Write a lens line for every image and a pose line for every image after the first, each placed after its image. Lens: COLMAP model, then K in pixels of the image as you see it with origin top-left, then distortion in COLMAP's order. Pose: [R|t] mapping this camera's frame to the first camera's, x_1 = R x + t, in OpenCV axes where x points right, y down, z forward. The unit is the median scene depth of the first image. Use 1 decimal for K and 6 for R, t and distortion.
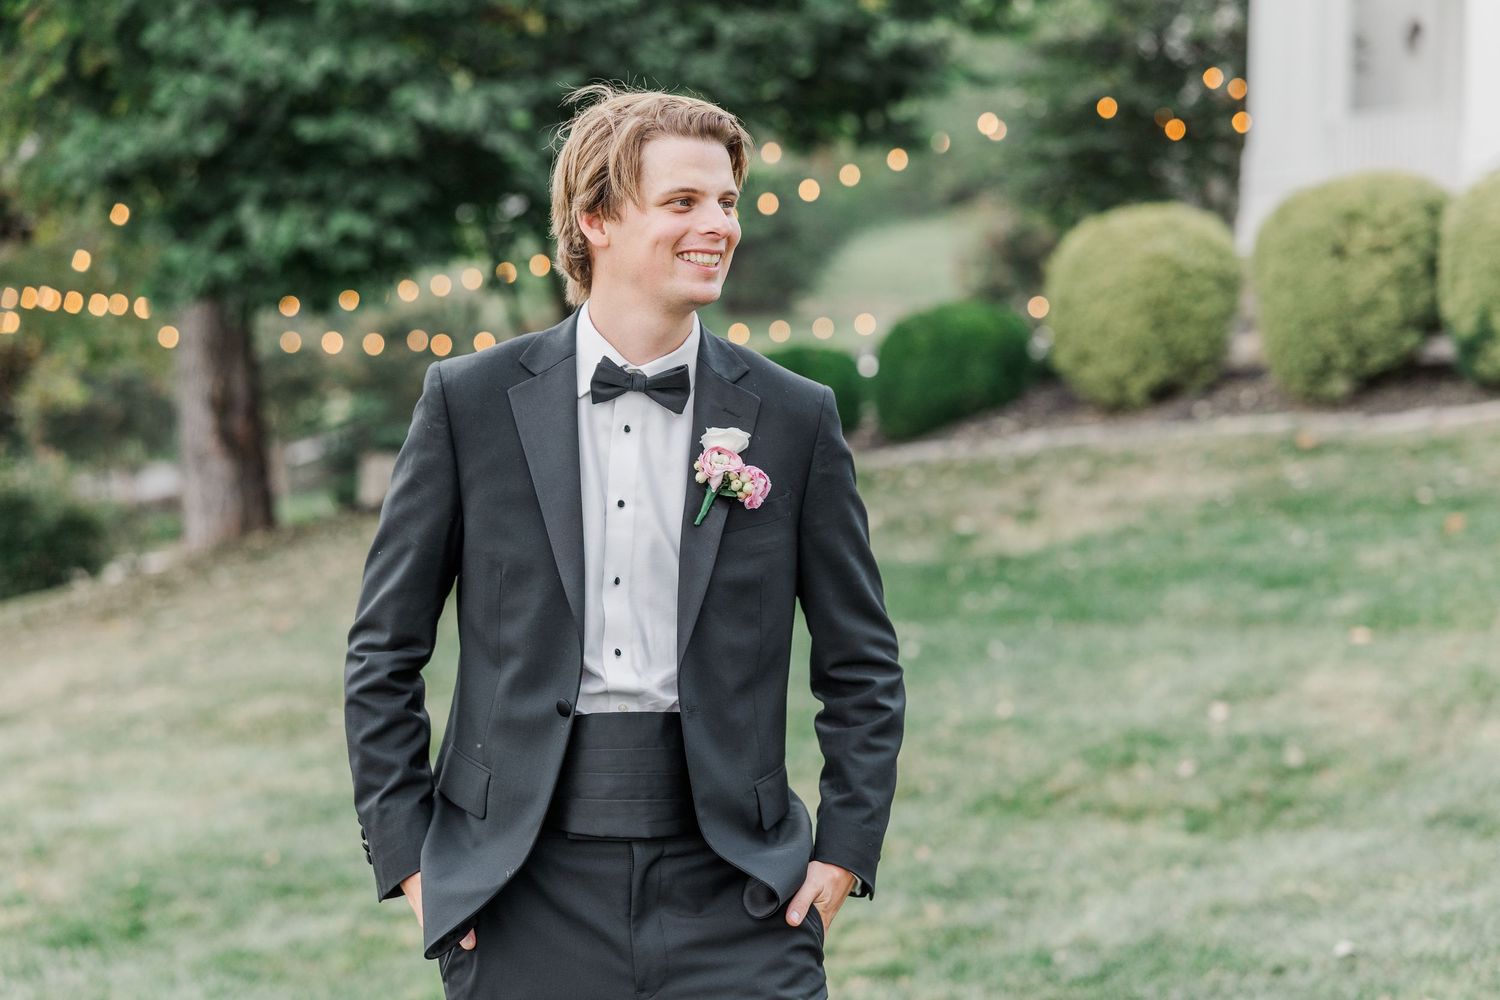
lens RADIAL K [[3121.8, 0, 750.0], [0, 3121.8, 500.0], [0, 0, 1]] dist [-0.008102, 0.378835]
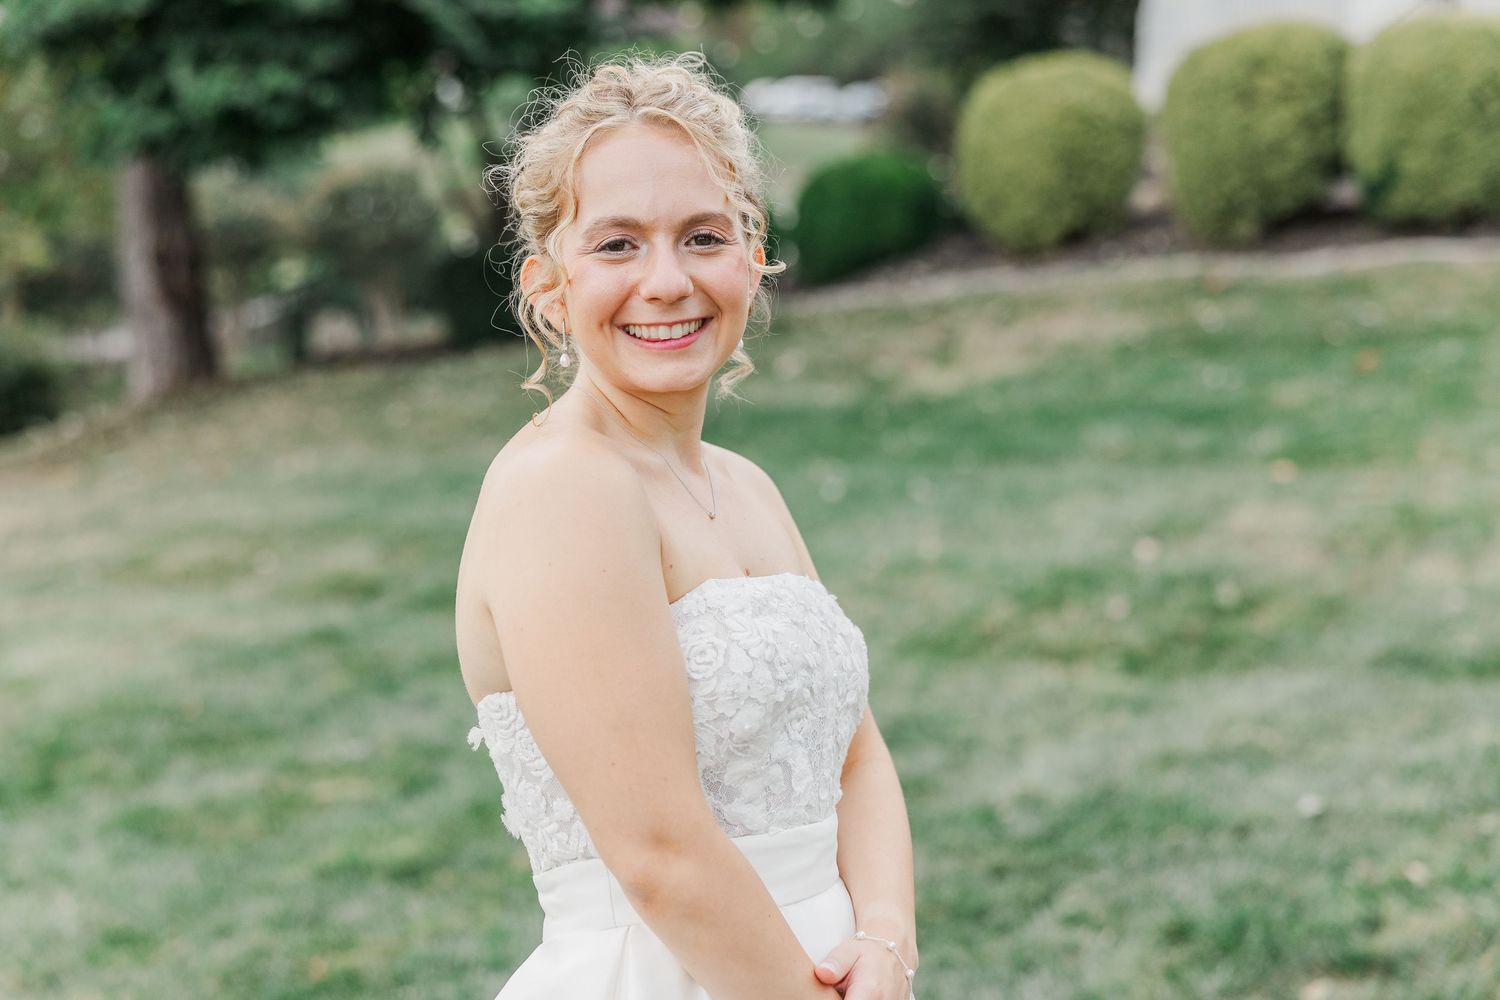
lens RADIAL K [[2756.8, 0, 750.0], [0, 2756.8, 500.0], [0, 0, 1]] dist [-0.036792, -0.126191]
pose [[0.999578, -0.010299, 0.027149, 0.000283], [0.008883, 0.998620, 0.051760, 0.004473], [-0.027644, -0.051497, 0.998290, 0.104127]]
